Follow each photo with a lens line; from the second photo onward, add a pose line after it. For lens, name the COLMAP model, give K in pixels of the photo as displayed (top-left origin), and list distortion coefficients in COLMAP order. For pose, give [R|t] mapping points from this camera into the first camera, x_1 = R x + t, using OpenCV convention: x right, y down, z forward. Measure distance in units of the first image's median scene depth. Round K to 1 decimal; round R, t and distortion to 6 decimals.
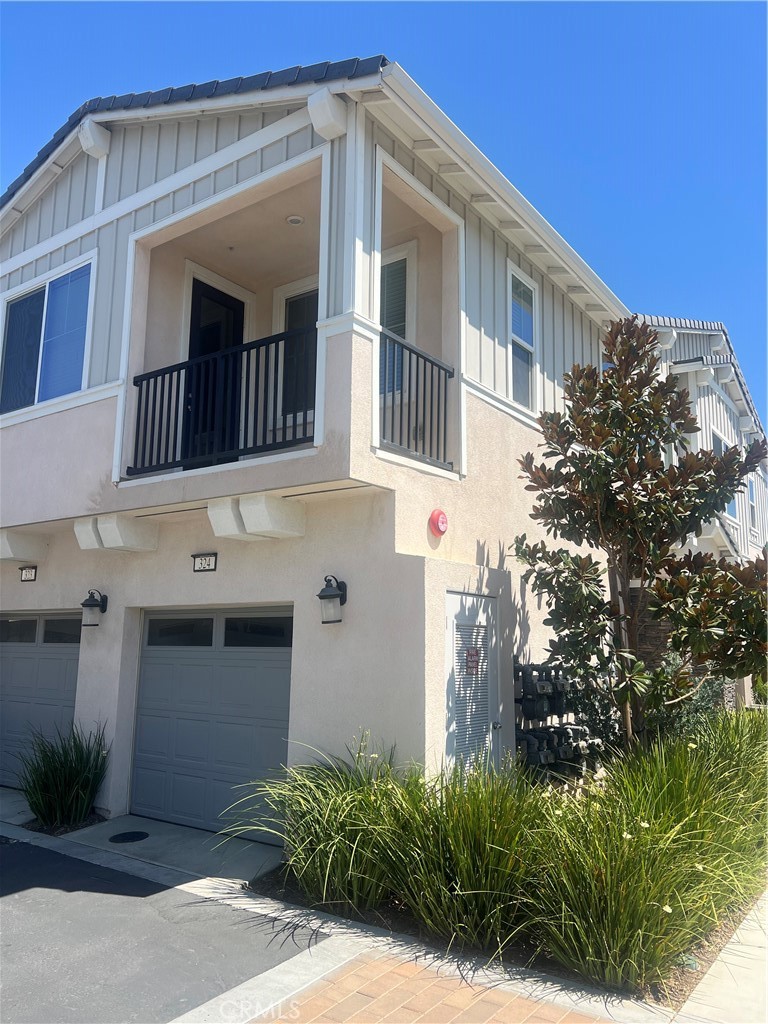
lens RADIAL K [[770.3, 0, 387.6], [0, 770.3, 508.0], [0, 0, 1]] dist [0.052560, -0.058174]
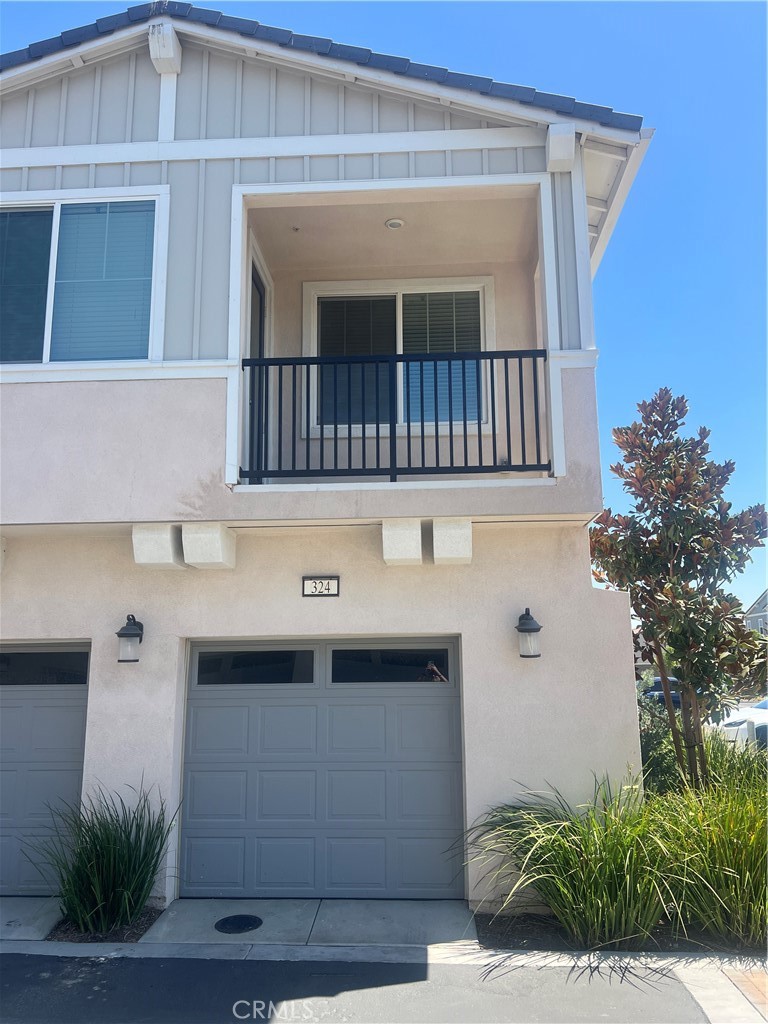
lens RADIAL K [[770.3, 0, 384.3], [0, 770.3, 514.9], [0, 0, 1]] dist [0.052560, -0.058174]
pose [[0.843174, 0.083843, 0.531062, -0.652589], [-0.073765, 0.996465, -0.040202, 0.020306], [-0.532556, -0.005277, 0.846378, 0.230412]]
